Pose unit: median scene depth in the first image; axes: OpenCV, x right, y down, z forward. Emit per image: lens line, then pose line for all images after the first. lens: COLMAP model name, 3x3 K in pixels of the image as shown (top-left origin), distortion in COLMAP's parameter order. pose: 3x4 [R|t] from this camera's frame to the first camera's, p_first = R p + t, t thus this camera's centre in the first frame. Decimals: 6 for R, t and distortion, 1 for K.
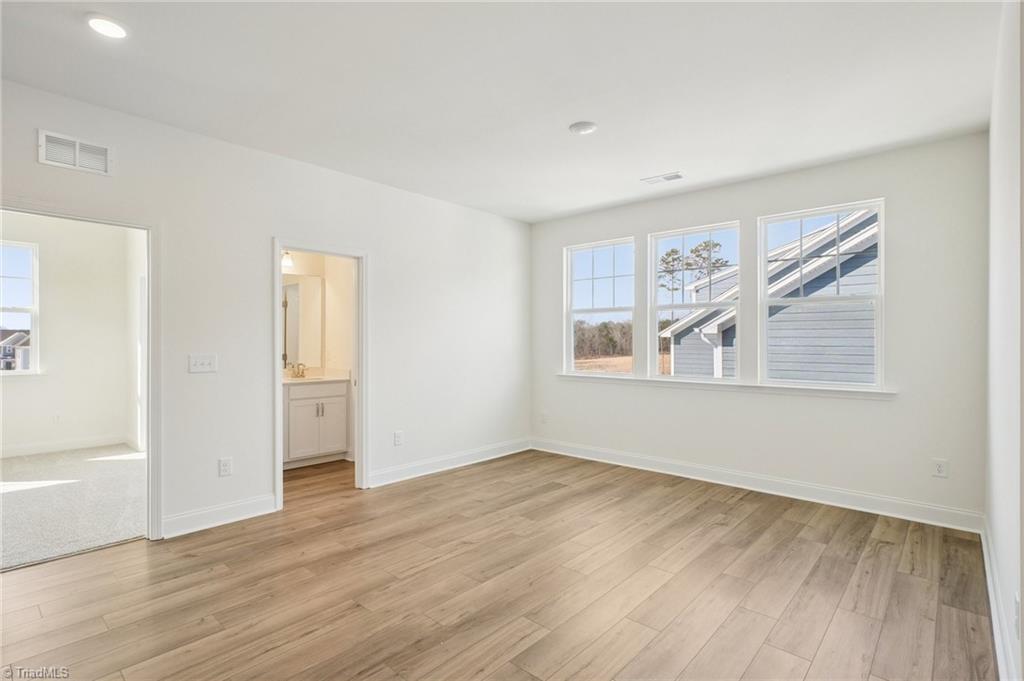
lens RADIAL K [[493.0, 0, 507.7], [0, 493.0, 336.1], [0, 0, 1]] dist [0.000239, 0.000136]
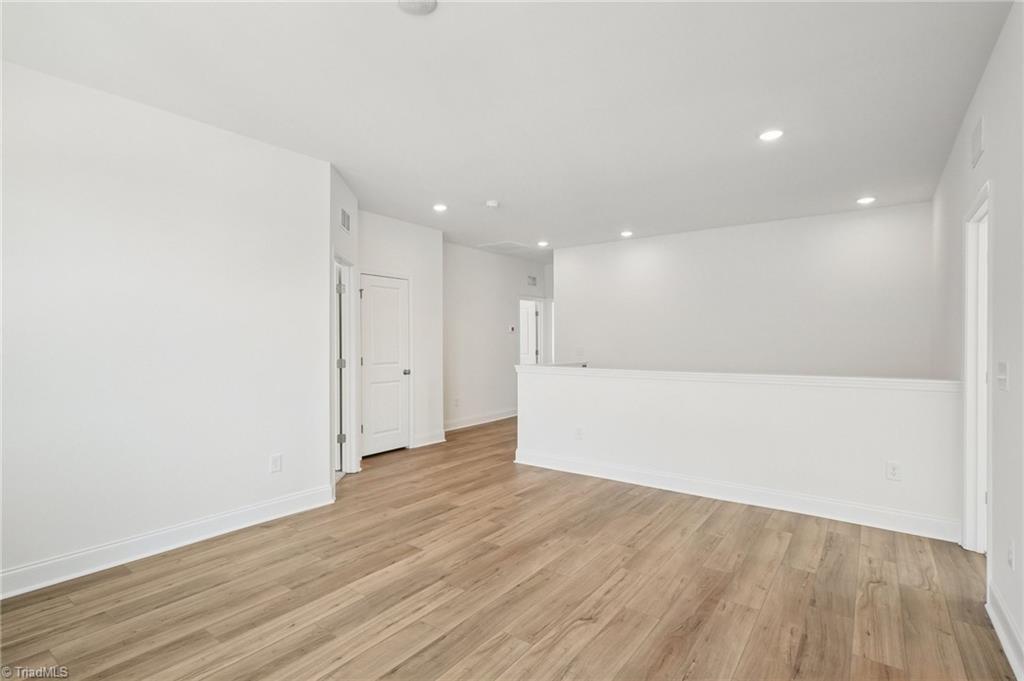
lens RADIAL K [[493.0, 0, 507.7], [0, 493.0, 336.1], [0, 0, 1]] dist [0.000239, 0.000136]
pose [[-0.995397, -0.004176, -0.095746, 0.118310], [-0.002848, 0.999898, -0.014001, 0.014645], [0.095795, -0.013664, -0.995307, 1.928521]]
